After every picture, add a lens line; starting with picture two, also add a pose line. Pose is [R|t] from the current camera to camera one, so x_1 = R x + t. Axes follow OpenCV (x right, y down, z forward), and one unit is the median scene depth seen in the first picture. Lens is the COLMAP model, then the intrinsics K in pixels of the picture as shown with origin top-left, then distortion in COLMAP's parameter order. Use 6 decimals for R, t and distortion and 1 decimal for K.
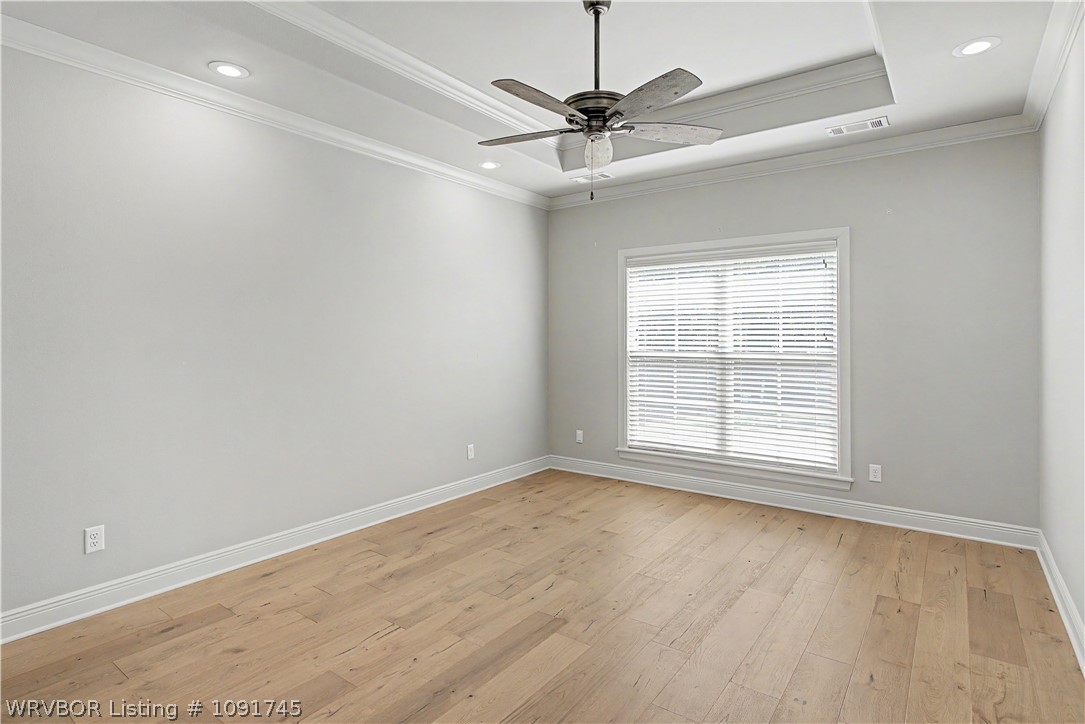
lens RADIAL K [[570.7, 0, 544.8], [0, 570.7, 344.3], [0, 0, 1]] dist [0.000791, 0.000296]
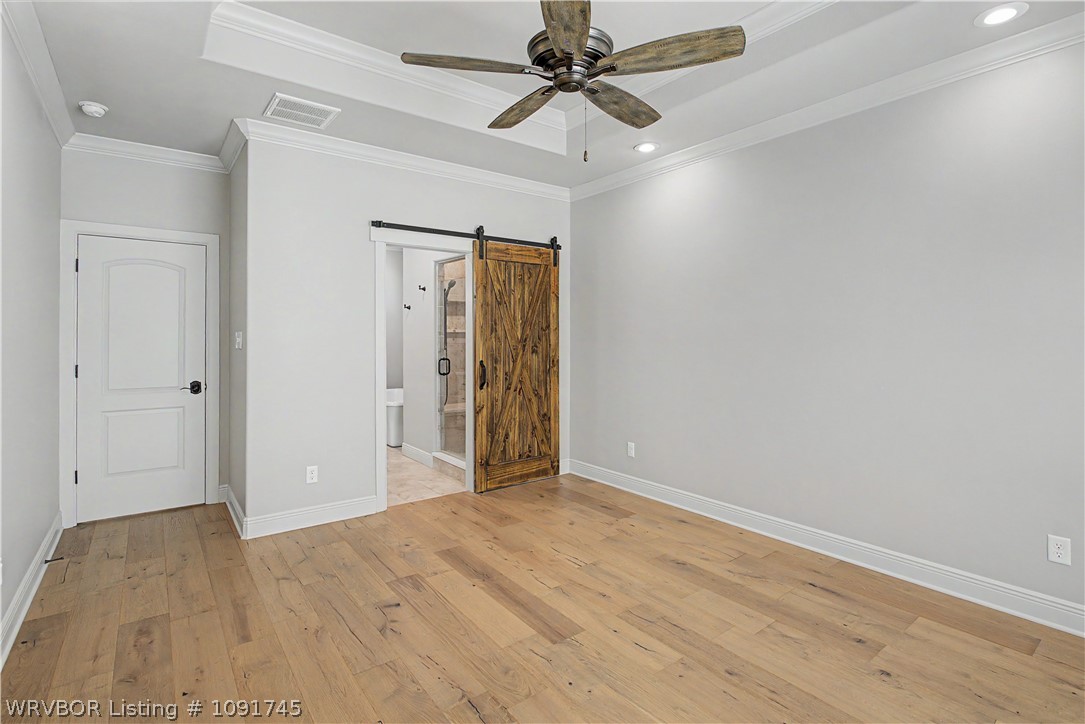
lens RADIAL K [[538.4, 0, 539.7], [0, 538.4, 334.6], [0, 0, 1]] dist [-0.003994, -0.000426]
pose [[-0.310468, -0.002058, -0.950582, 0.775010], [-0.008363, 0.999965, 0.000566, -0.008428], [0.950547, 0.008125, -0.310475, 1.107053]]
